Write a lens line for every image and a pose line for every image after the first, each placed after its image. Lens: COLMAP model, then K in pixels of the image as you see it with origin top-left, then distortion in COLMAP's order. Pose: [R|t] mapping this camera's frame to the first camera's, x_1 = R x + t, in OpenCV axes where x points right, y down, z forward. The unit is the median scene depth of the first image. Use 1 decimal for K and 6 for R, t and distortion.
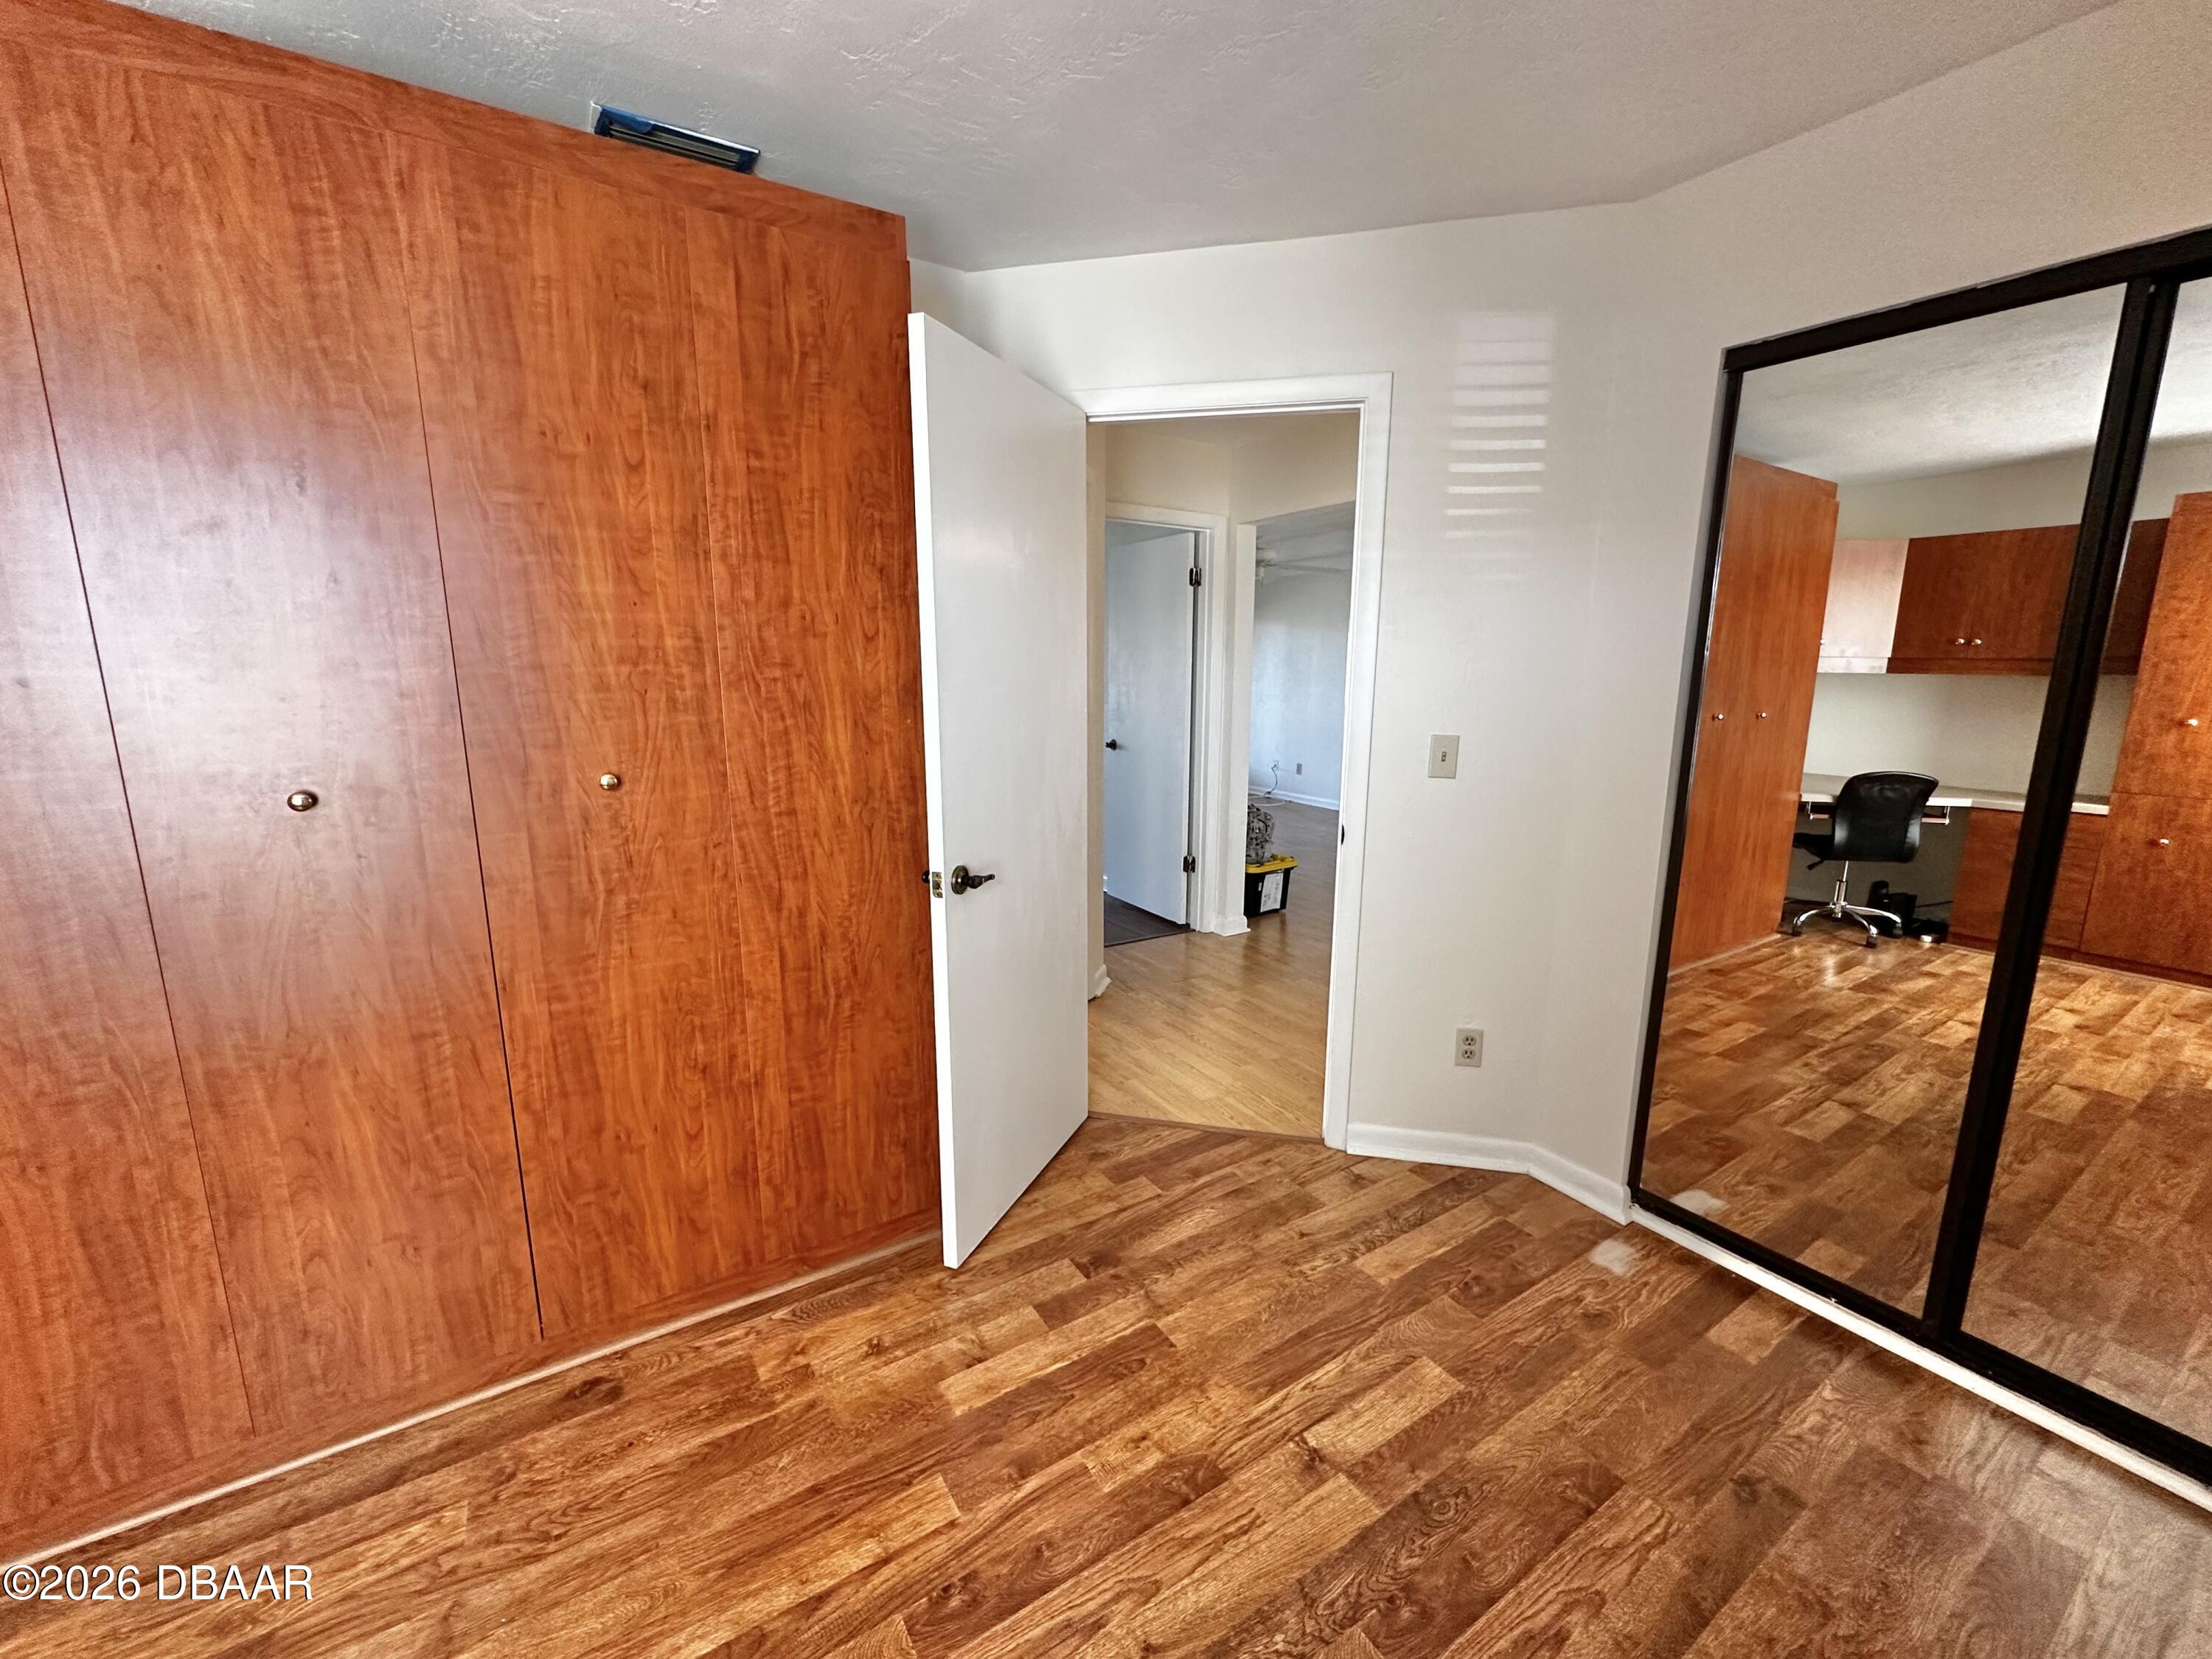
lens RADIAL K [[888.2, 0, 1106.3], [0, 888.2, 828.9], [0, 0, 1]] dist [-0.000513, 0.000053]
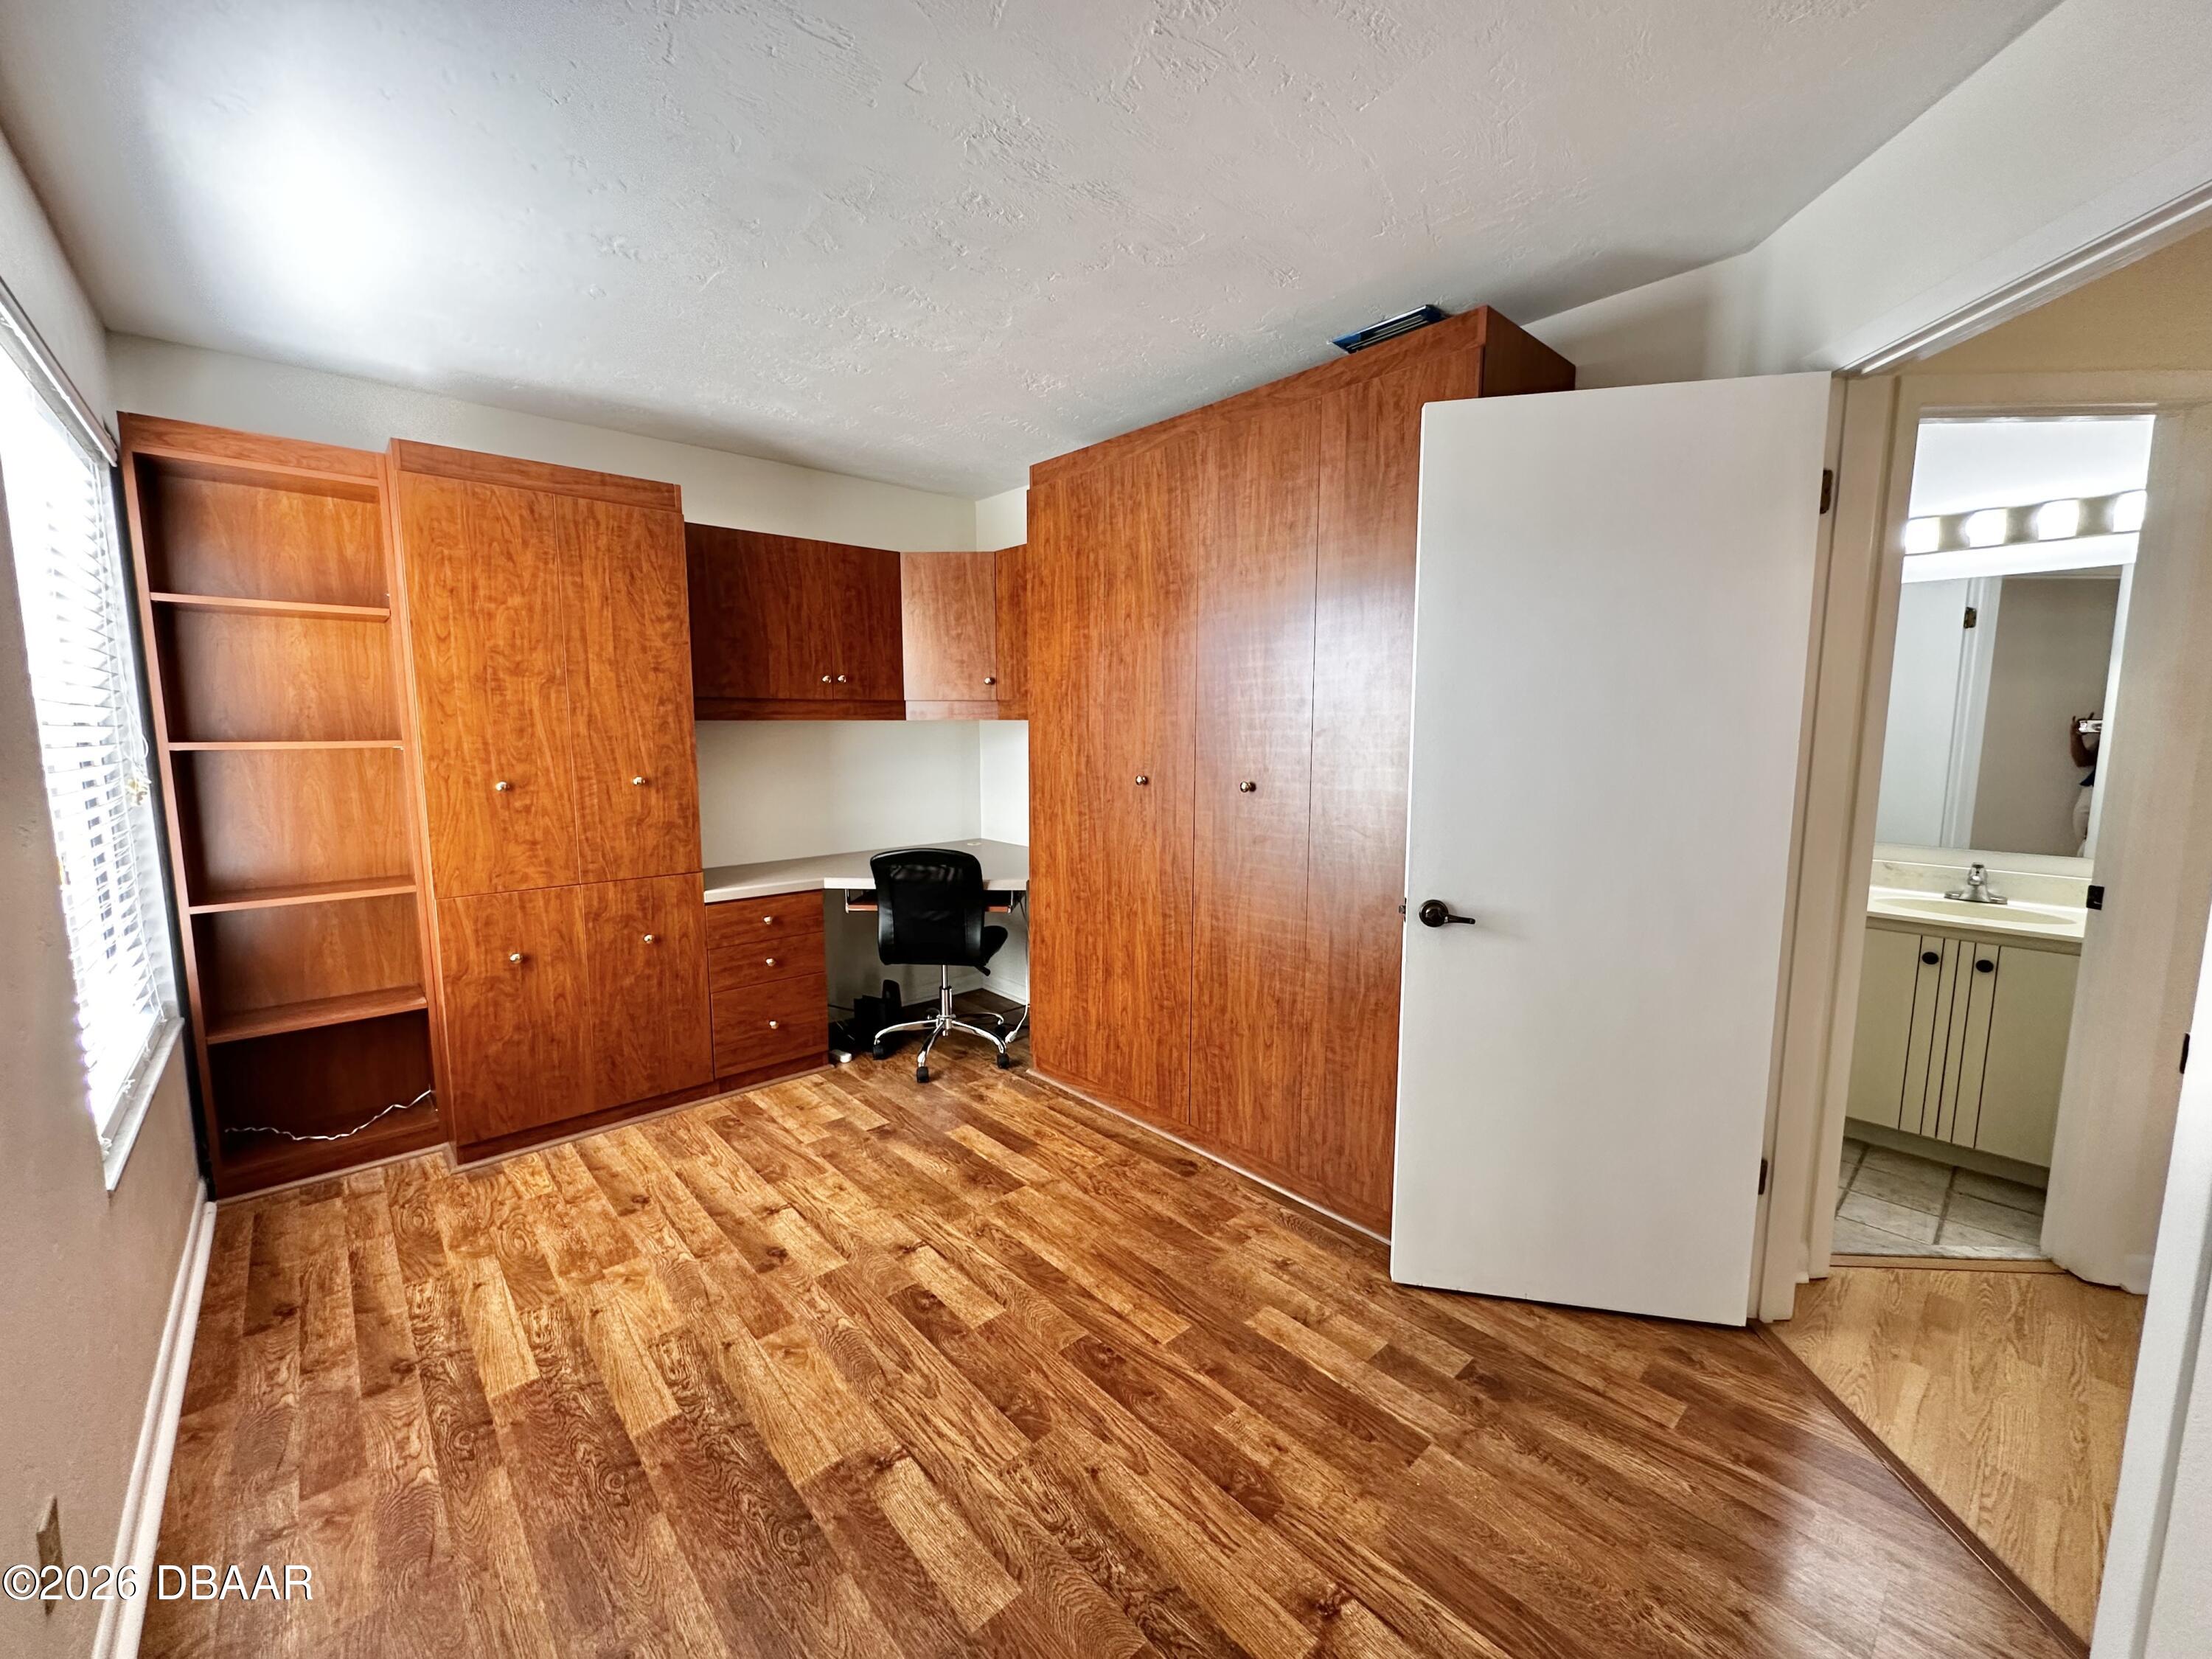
lens RADIAL K [[888.2, 0, 1109.9], [0, 888.2, 831.7], [0, 0, 1]] dist [-0.000513, 0.000053]
pose [[0.169883, 0.116898, -0.978506, 0.944759], [-0.183351, 0.979351, 0.085166, -0.066666], [0.968257, 0.164942, 0.187808, 0.504854]]
